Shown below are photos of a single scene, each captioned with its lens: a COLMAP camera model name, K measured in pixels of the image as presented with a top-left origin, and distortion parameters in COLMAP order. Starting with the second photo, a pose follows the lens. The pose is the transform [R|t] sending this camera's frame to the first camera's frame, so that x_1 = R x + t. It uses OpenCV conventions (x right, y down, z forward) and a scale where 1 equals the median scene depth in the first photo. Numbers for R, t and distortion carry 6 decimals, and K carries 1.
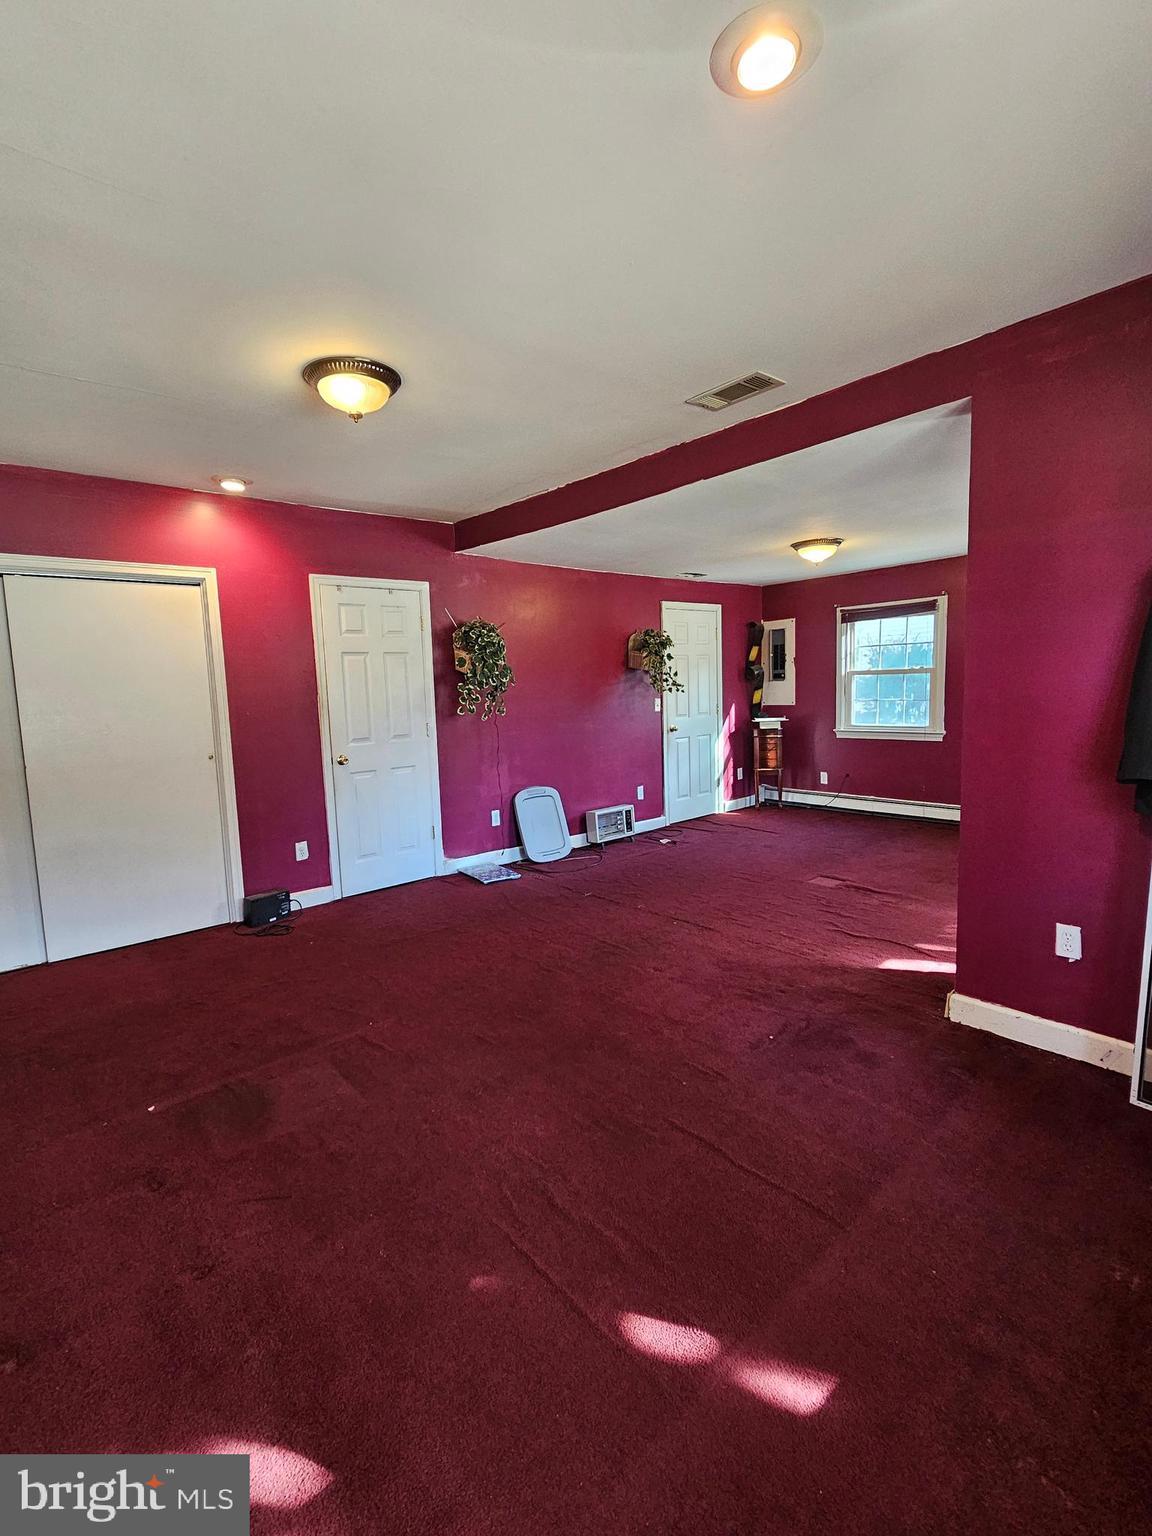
lens RADIAL K [[657.4, 0, 576.0], [0, 657.4, 768.0], [0, 0, 1]] dist [-0.000211, 0.000032]
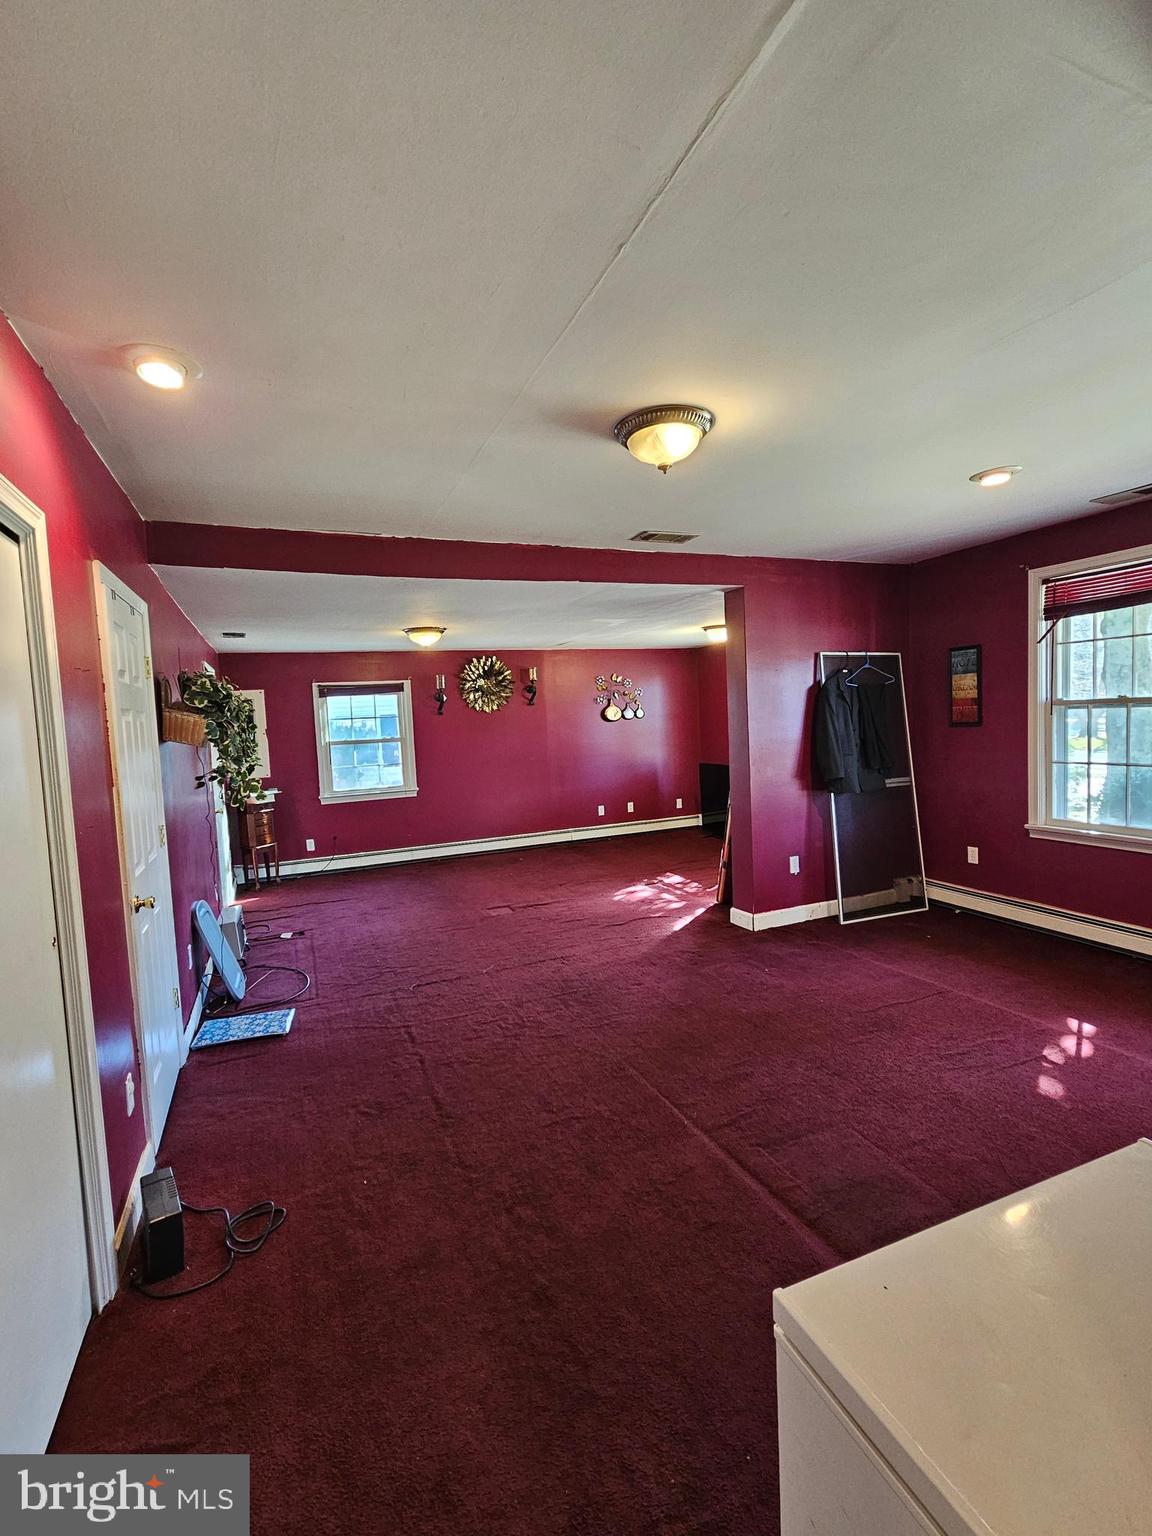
lens RADIAL K [[629.3, 0, 564.5], [0, 629.3, 767.5], [0, 0, 1]] dist [-0.002238, 0.000062]
pose [[0.394232, -0.050650, 0.917614, -0.575206], [0.153251, 0.988123, -0.011298, -0.051942], [-0.906143, 0.145079, 0.397311, 0.371490]]
